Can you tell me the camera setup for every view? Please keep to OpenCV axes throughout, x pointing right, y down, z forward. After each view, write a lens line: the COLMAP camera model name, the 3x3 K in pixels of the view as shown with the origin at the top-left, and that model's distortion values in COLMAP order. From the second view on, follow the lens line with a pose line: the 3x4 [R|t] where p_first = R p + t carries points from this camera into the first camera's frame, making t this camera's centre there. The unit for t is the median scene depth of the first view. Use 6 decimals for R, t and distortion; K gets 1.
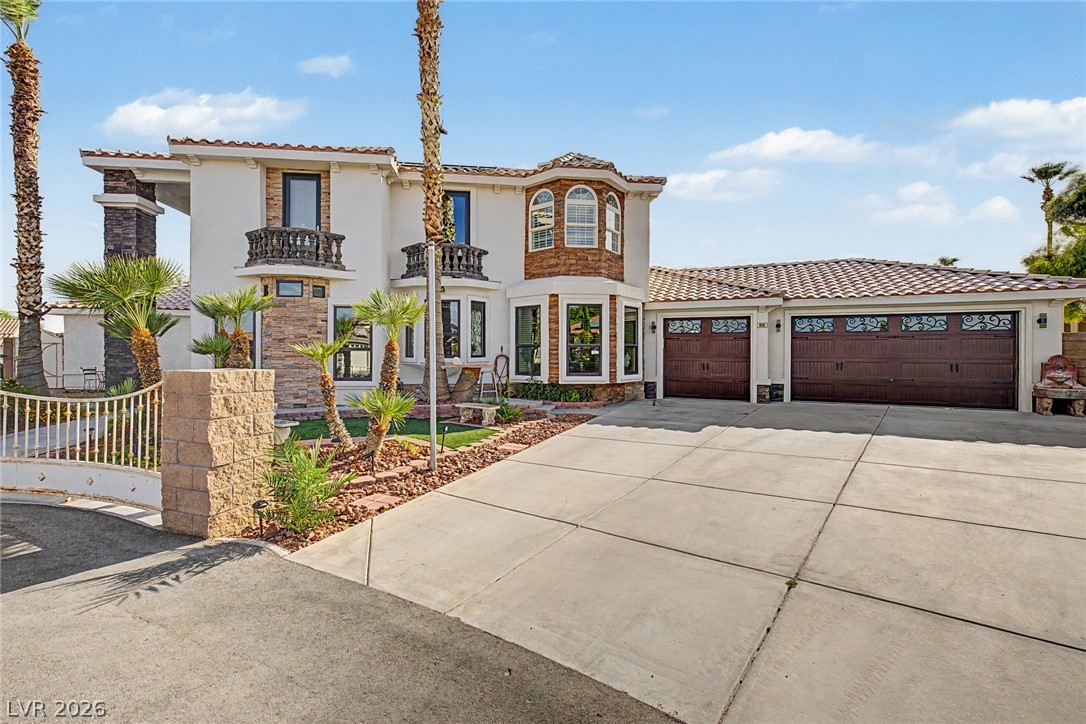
lens RADIAL K [[463.1, 0, 539.3], [0, 463.1, 351.9], [0, 0, 1]] dist [0.010614, -0.001816]
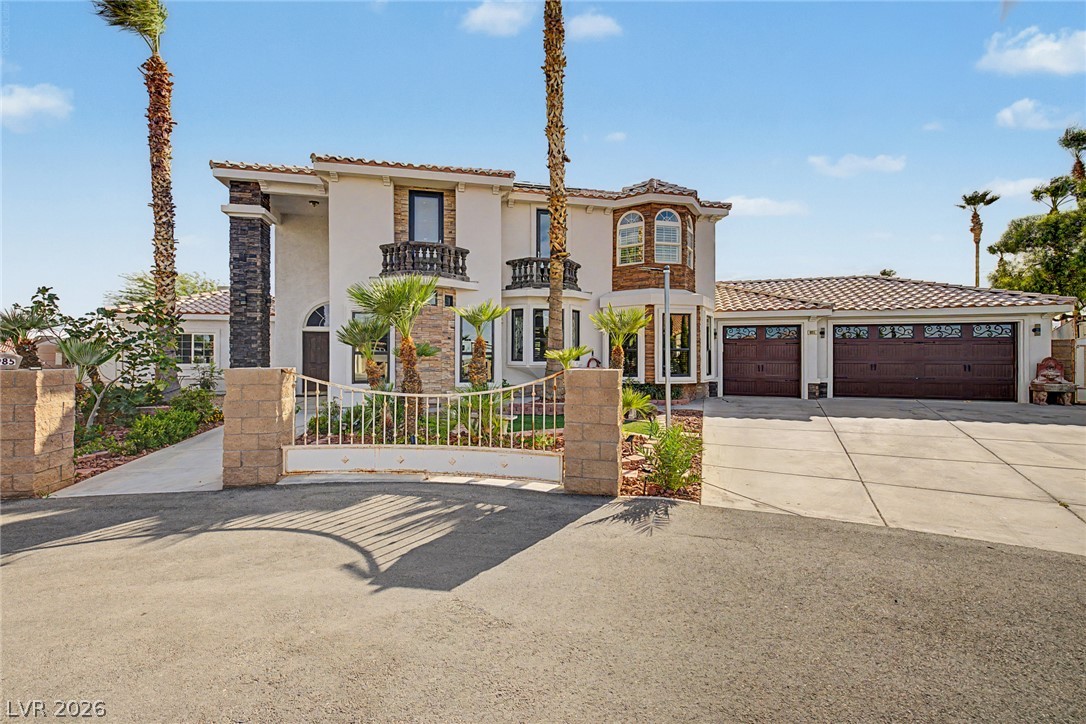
lens RADIAL K [[463.1, 0, 536.3], [0, 463.1, 355.1], [0, 0, 1]] dist [0.010614, -0.001816]
pose [[0.994468, -0.001964, 0.105022, -0.367488], [0.002207, 0.999995, -0.002197, 0.000351], [-0.105017, 0.002417, 0.994468, -0.099419]]
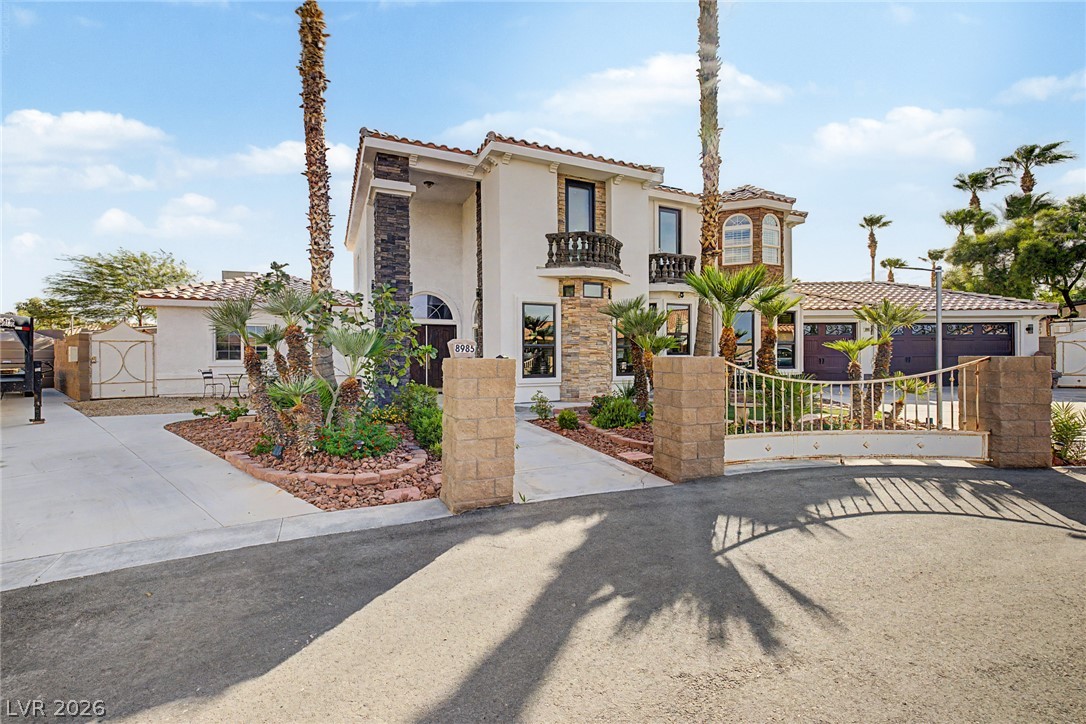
lens RADIAL K [[463.1, 0, 536.4], [0, 463.1, 354.6], [0, 0, 1]] dist [0.010614, -0.001816]
pose [[0.949512, -0.004099, 0.313703, -0.931285], [0.003823, 0.999992, 0.001497, 0.009758], [-0.313707, -0.000222, 0.949520, 0.027462]]
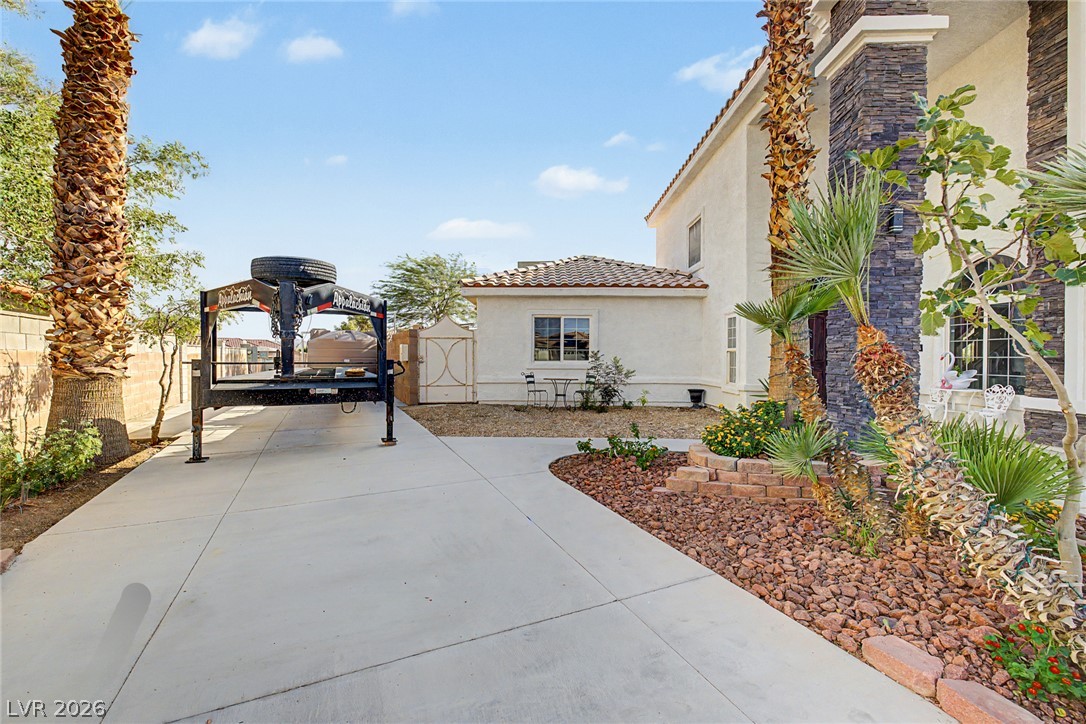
lens RADIAL K [[463.1, 0, 544.2], [0, 463.1, 364.4], [0, 0, 1]] dist [0.010614, -0.001816]
pose [[0.993527, 0.004096, -0.113526, -1.220507], [-0.002177, 0.999853, 0.017023, 0.013644], [0.113579, -0.016665, 0.993389, 0.479782]]
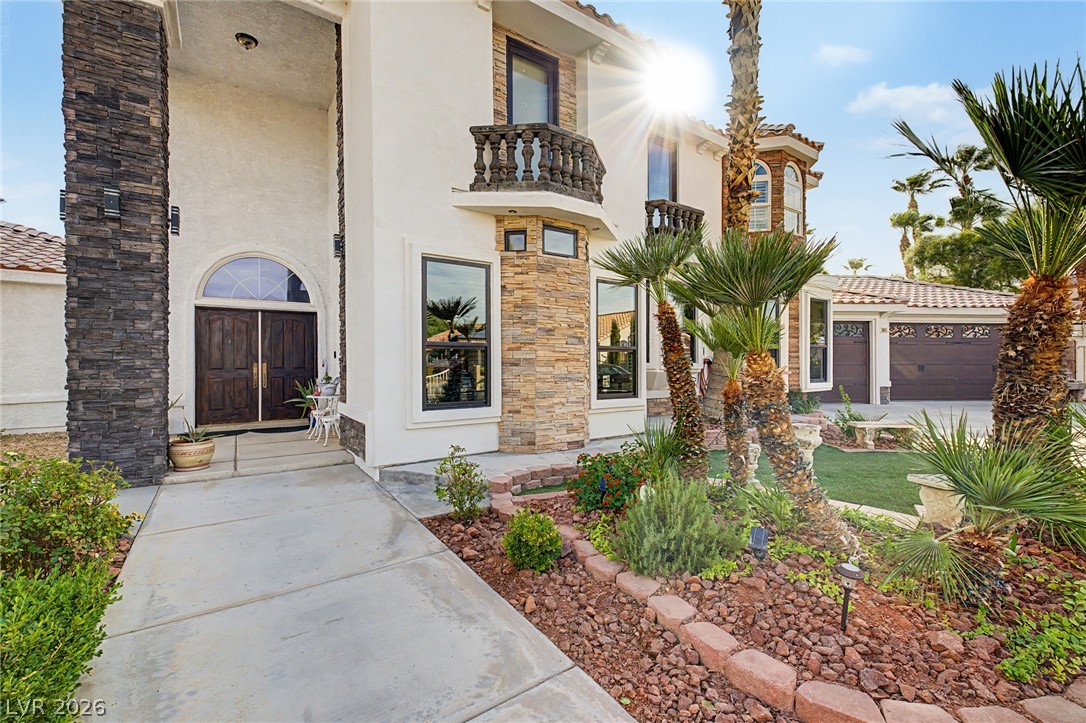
lens RADIAL K [[463.1, 0, 538.8], [0, 463.1, 362.3], [0, 0, 1]] dist [0.010614, -0.001816]
pose [[0.884550, -0.005620, 0.466411, -0.773450], [0.005096, 0.999984, 0.002386, 0.010058], [-0.466417, 0.000267, 0.884565, 0.475186]]
